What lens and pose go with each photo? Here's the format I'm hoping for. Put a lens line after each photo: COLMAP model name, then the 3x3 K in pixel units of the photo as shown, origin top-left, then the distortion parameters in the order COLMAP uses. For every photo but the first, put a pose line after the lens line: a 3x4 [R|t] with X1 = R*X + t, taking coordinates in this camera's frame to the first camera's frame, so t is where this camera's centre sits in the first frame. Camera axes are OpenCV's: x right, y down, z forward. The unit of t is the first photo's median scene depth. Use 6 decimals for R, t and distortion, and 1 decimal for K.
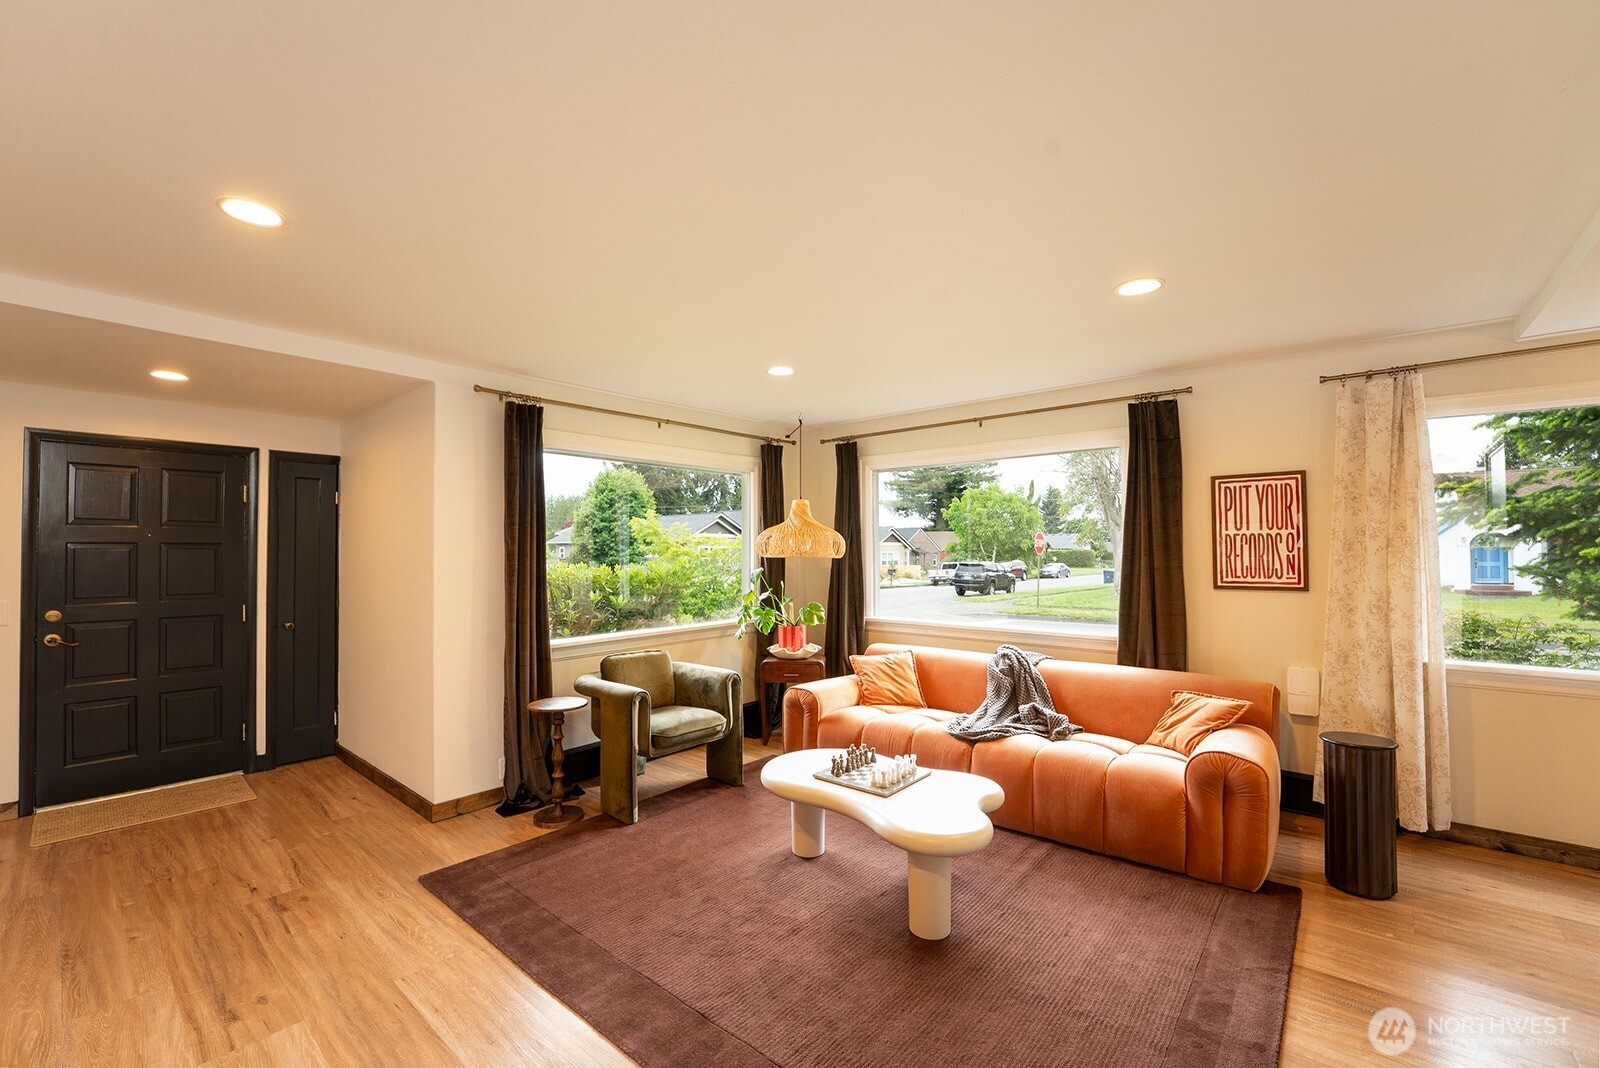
lens RADIAL K [[680.2, 0, 806.2], [0, 680.2, 536.2], [0, 0, 1]] dist [-0.027153, 0.003863]
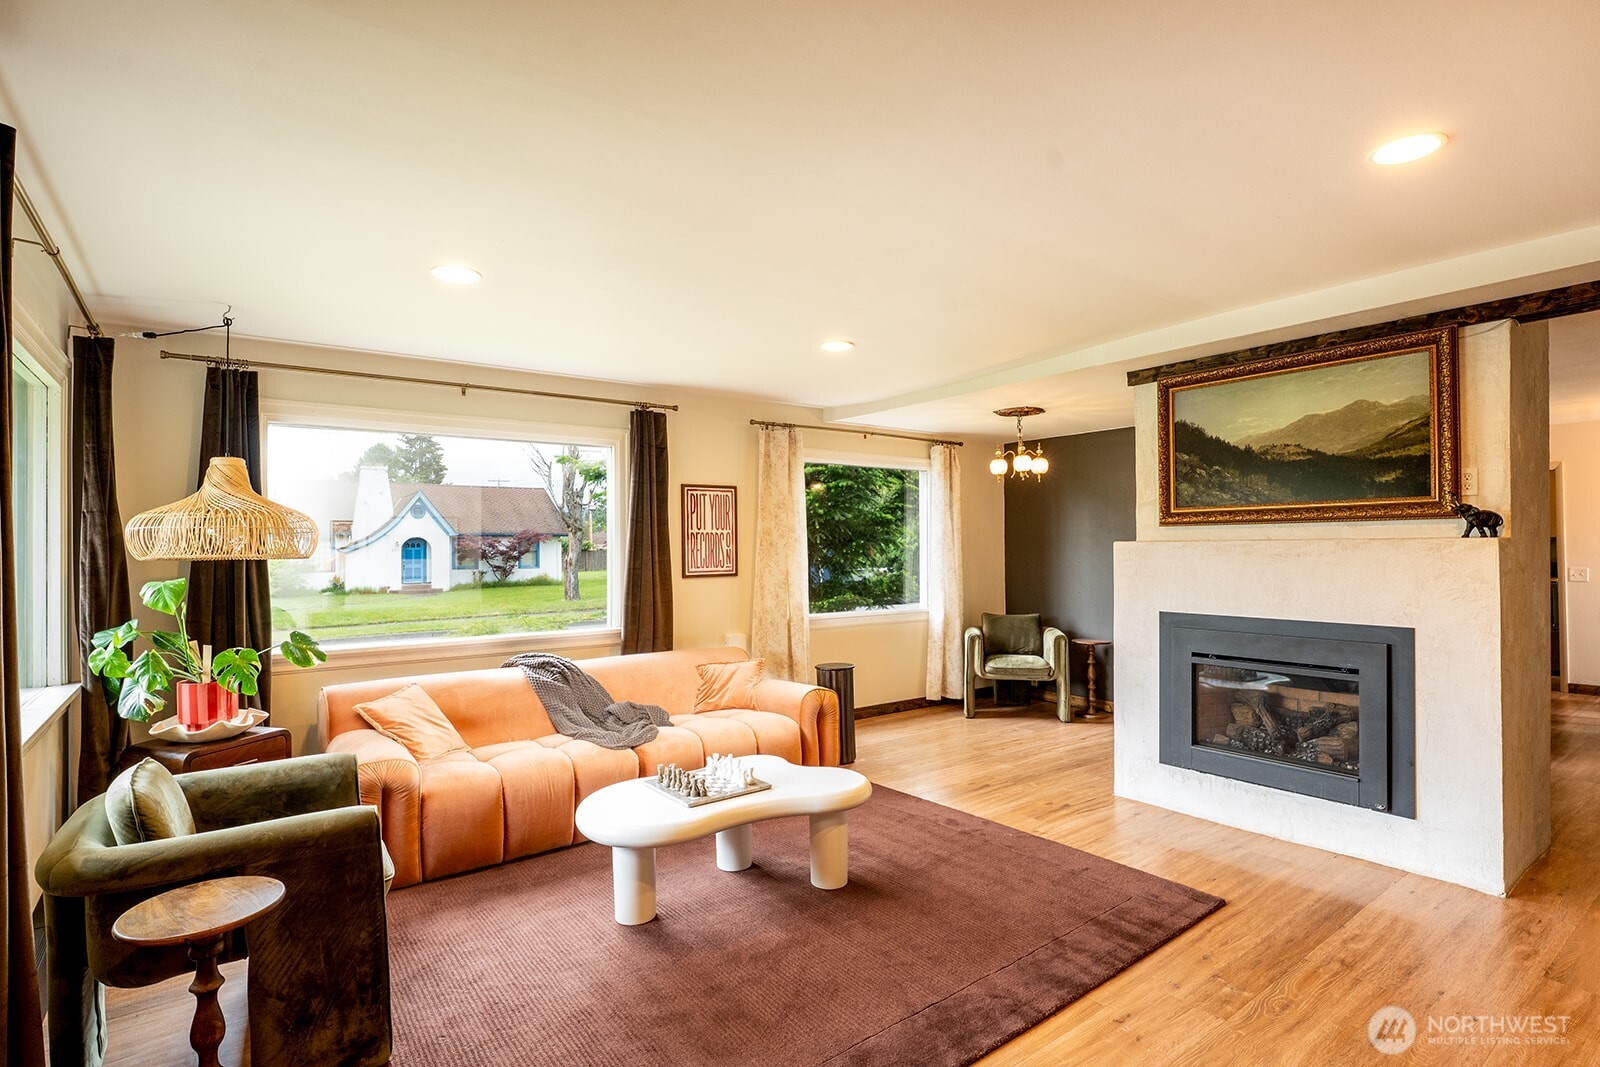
lens RADIAL K [[777.8, 0, 800.0], [0, 777.8, 533.5], [0, 0, 1]] dist [-0.000223, 0.000053]
pose [[0.220889, 0.019396, 0.975106, -0.722786], [-0.010620, 0.999791, -0.017482, 0.021827], [-0.975241, -0.006494, 0.221049, 0.513477]]
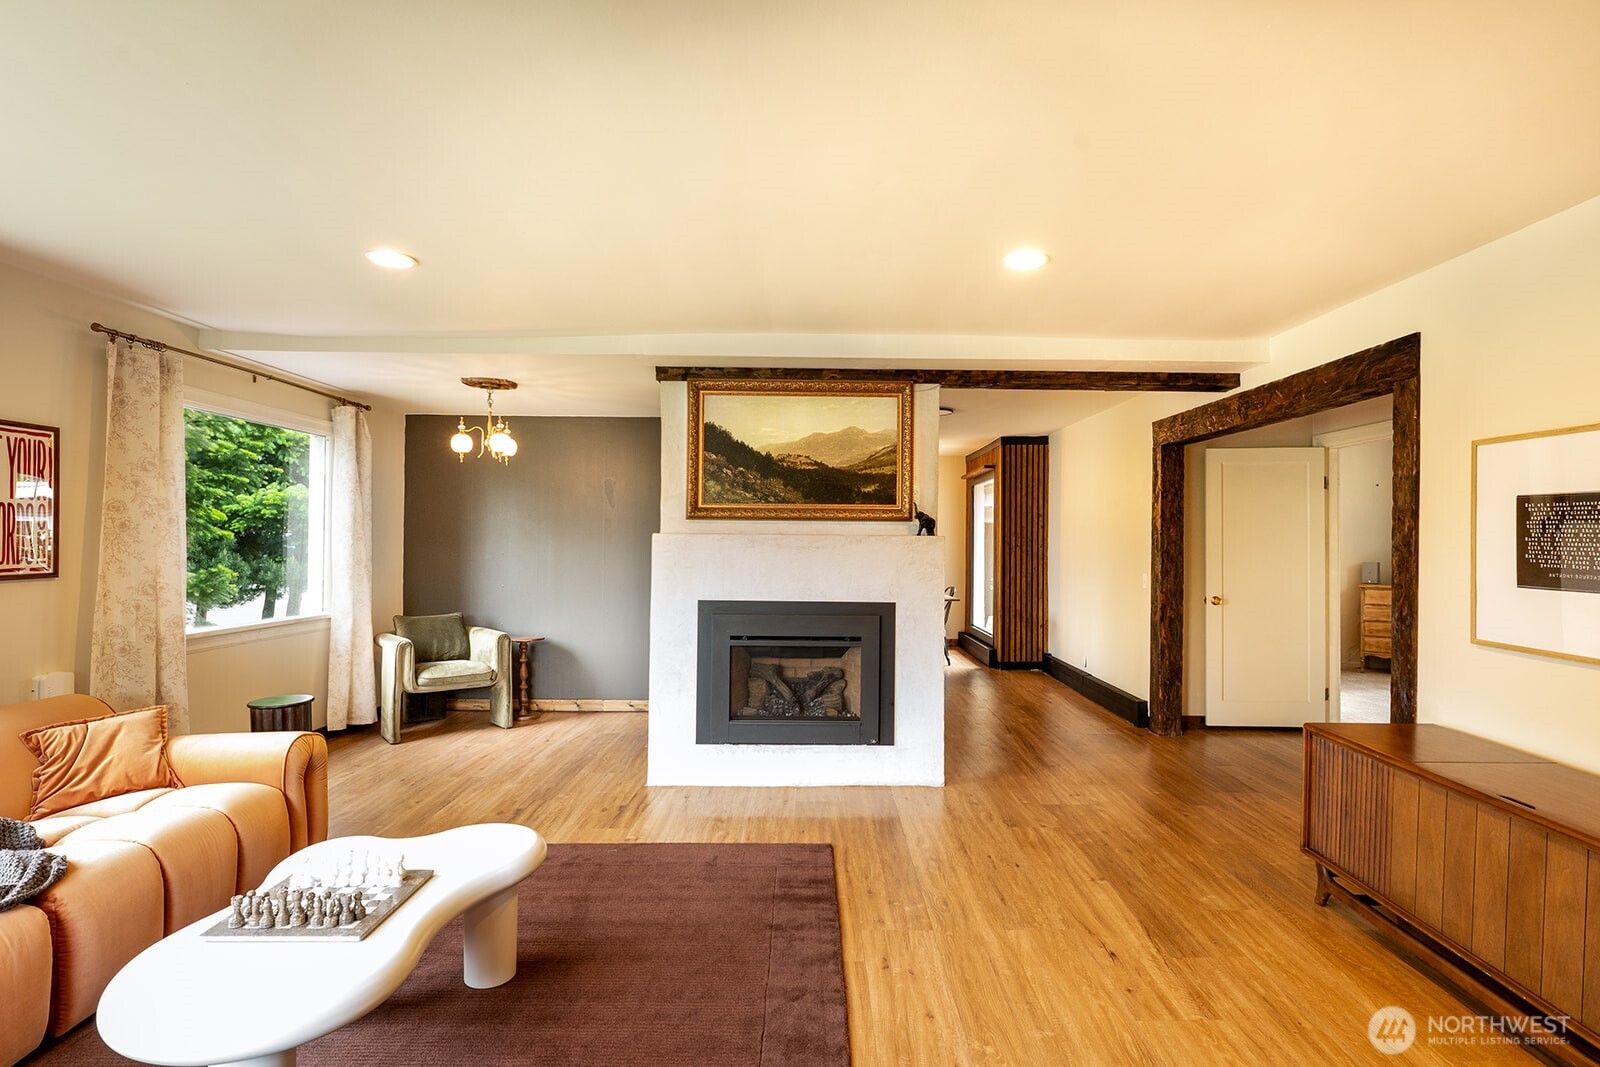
lens RADIAL K [[807.2, 0, 800.0], [0, 807.2, 533.5], [0, 0, 1]] dist [0.000899, -0.000253]
pose [[-0.648453, 0.003961, 0.761245, -0.555861], [-0.020524, 0.999532, -0.022684, 0.031393], [-0.760978, -0.030334, -0.648068, 0.916514]]
